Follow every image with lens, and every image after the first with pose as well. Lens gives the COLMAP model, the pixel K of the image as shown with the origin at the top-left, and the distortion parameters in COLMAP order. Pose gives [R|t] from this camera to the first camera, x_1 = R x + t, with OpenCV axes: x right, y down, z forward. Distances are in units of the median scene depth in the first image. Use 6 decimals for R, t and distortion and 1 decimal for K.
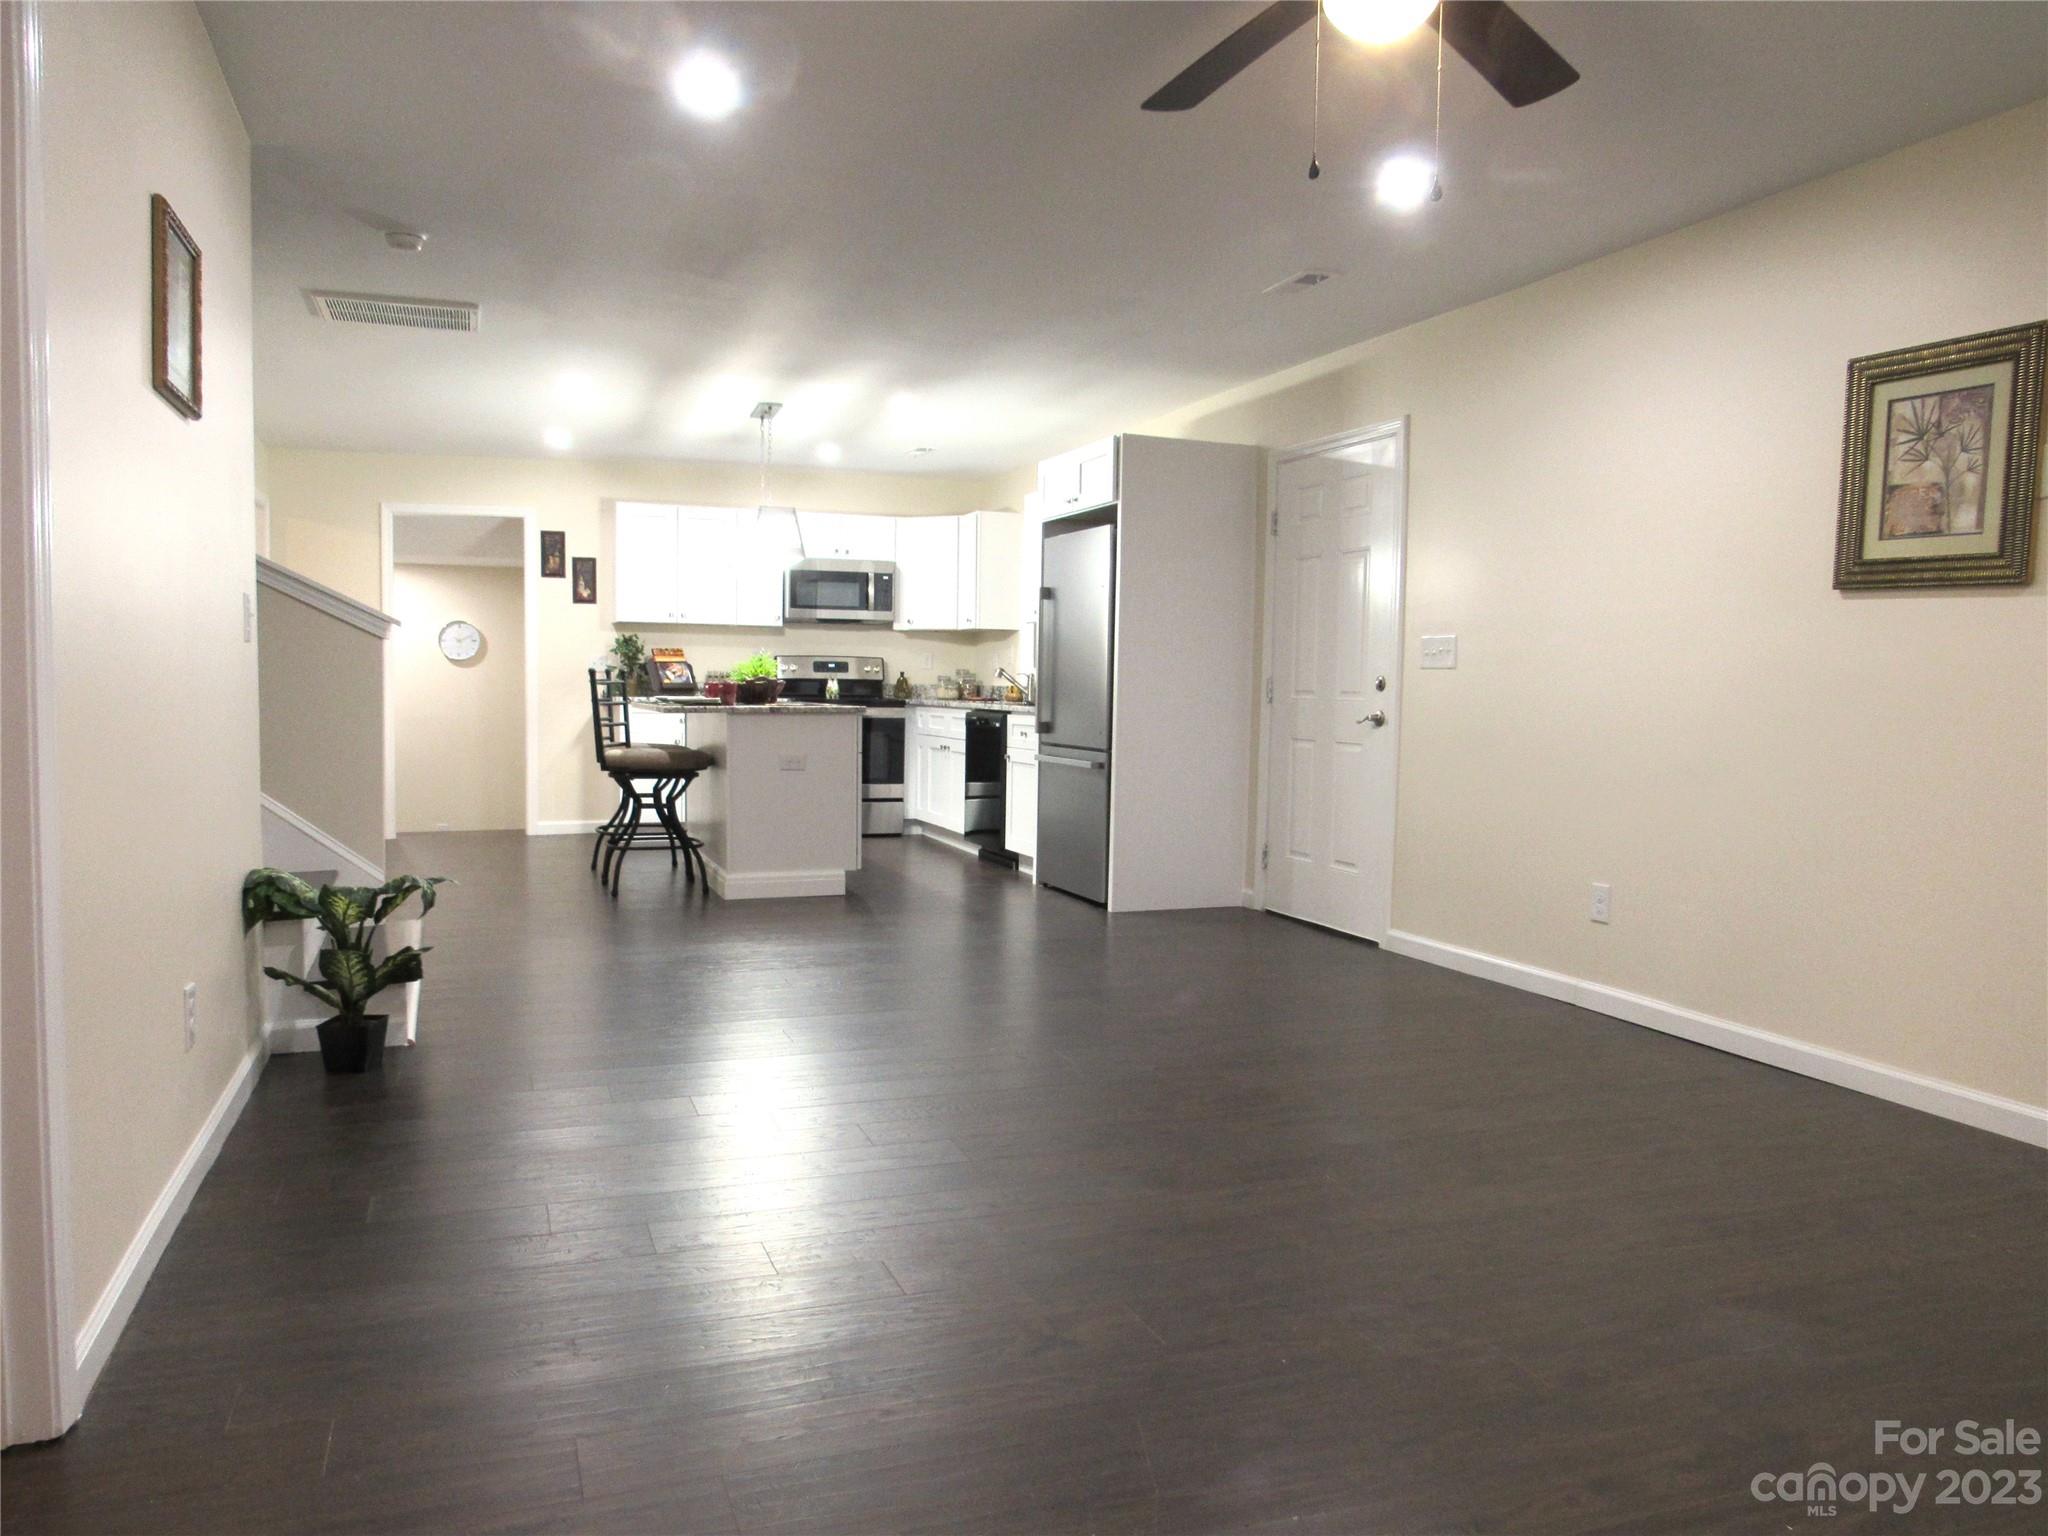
lens RADIAL K [[1443.5, 0, 1034.5], [0, 1443.5, 762.9], [0, 0, 1]] dist [-0.025841, 0.002640]
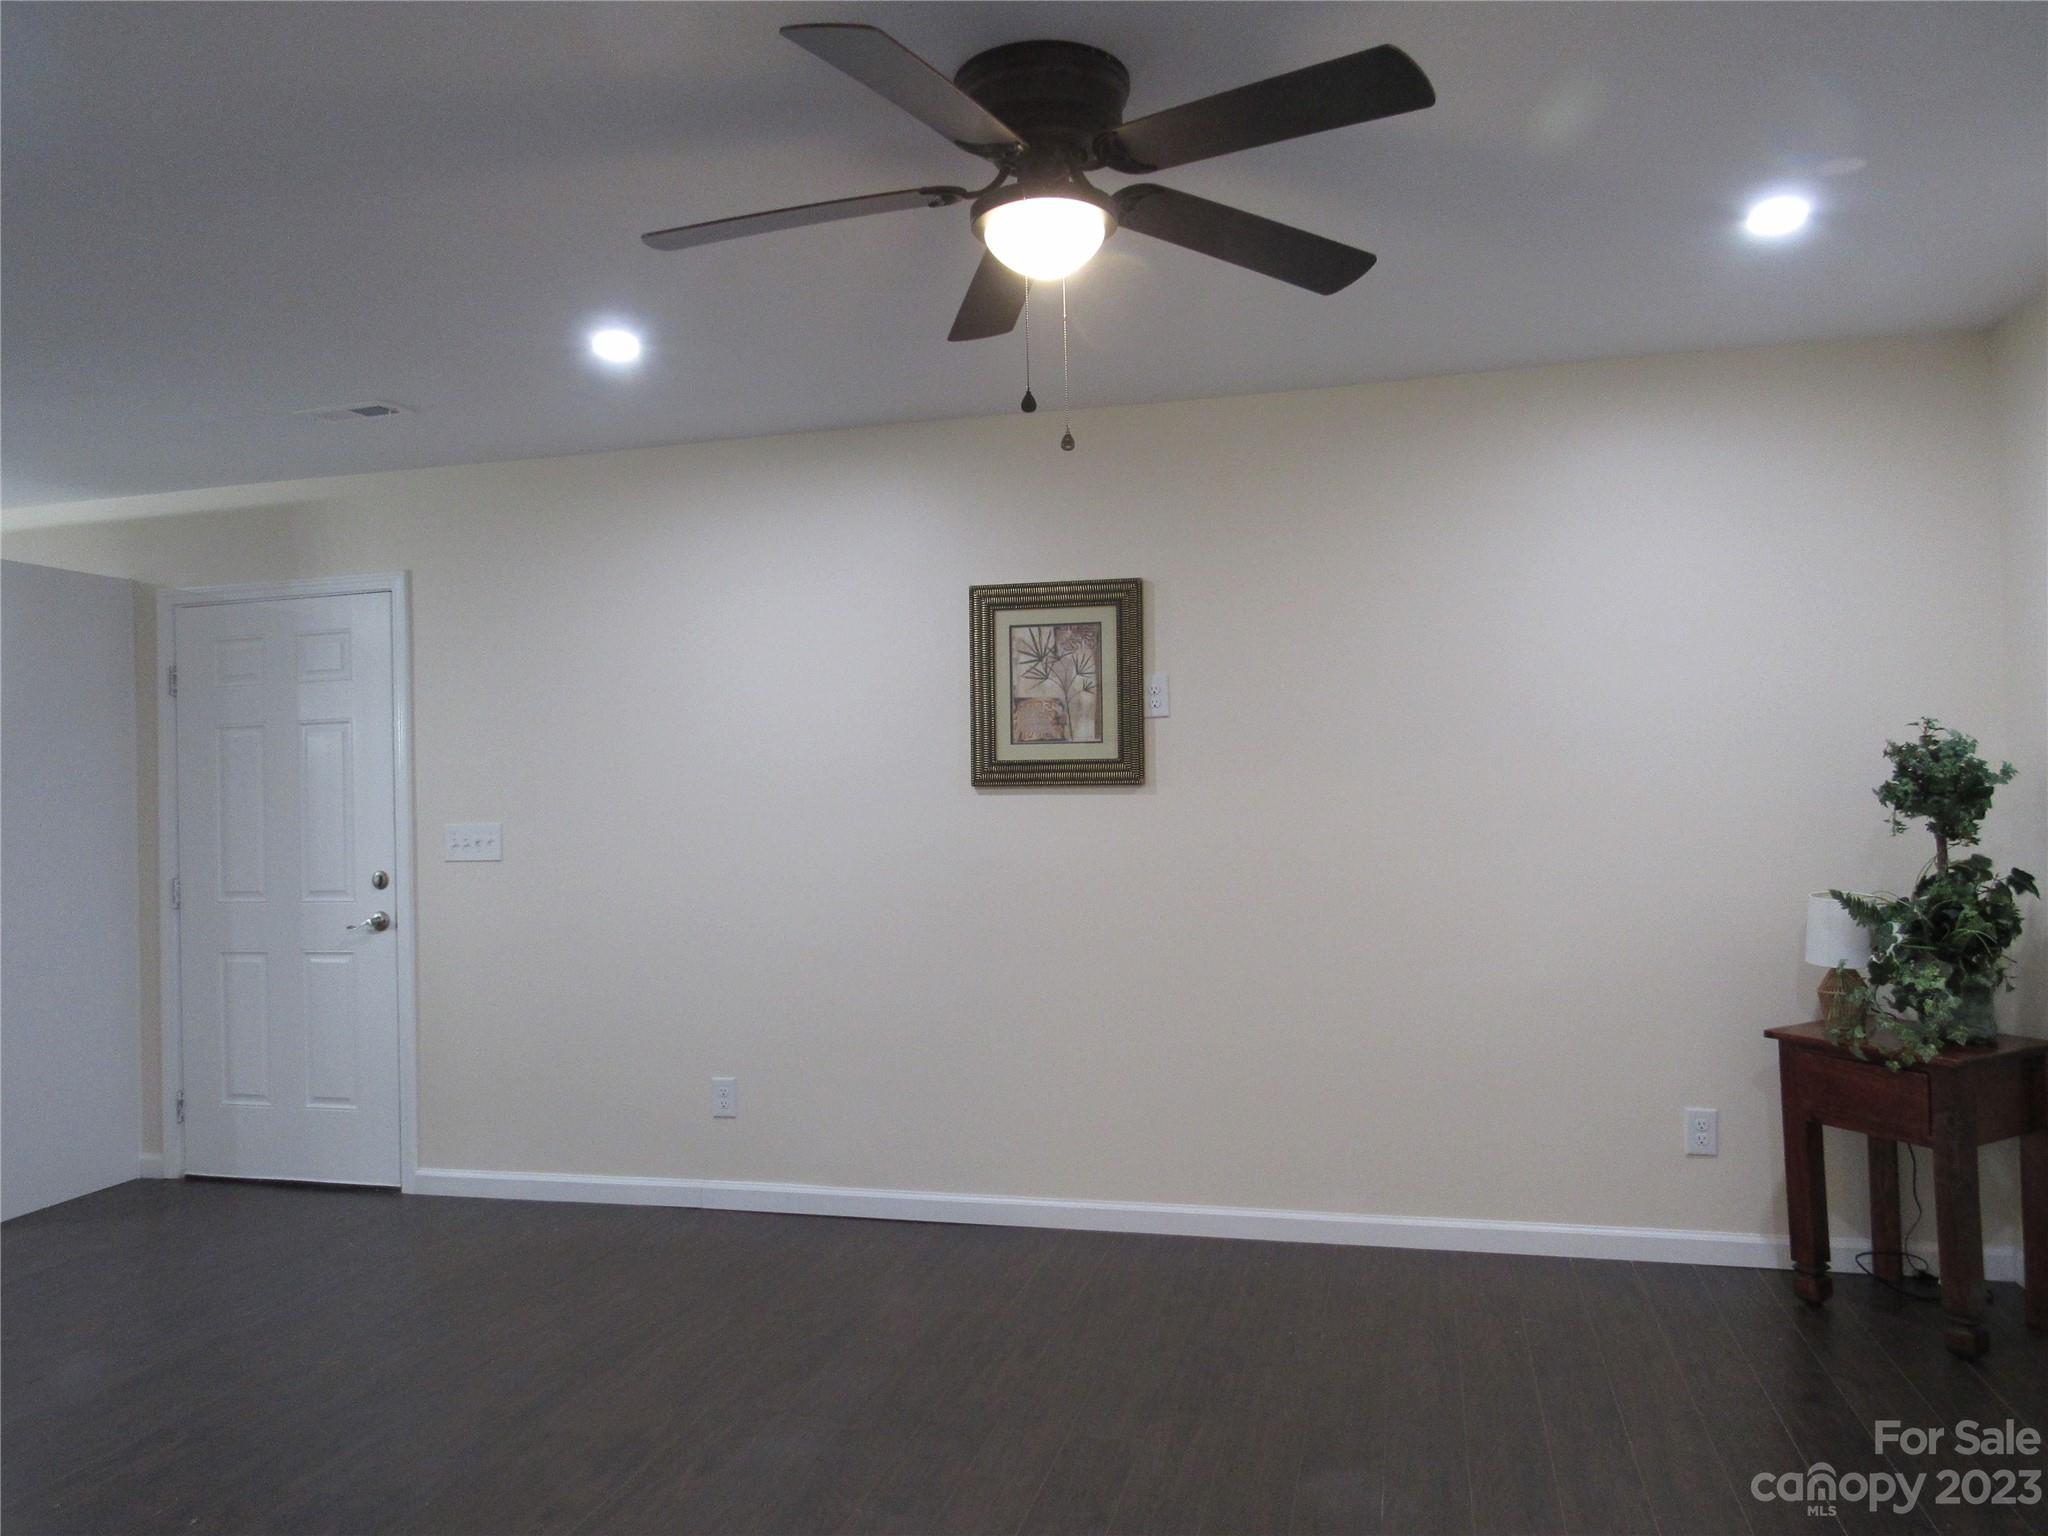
lens RADIAL K [[1443.5, 0, 1031.6], [0, 1443.5, 767.4], [0, 0, 1]] dist [-0.025841, 0.002640]
pose [[0.584093, -0.018970, 0.811465, -0.355454], [0.083698, 0.995805, -0.036967, -0.093087], [-0.807360, 0.089511, 0.583231, 0.307953]]
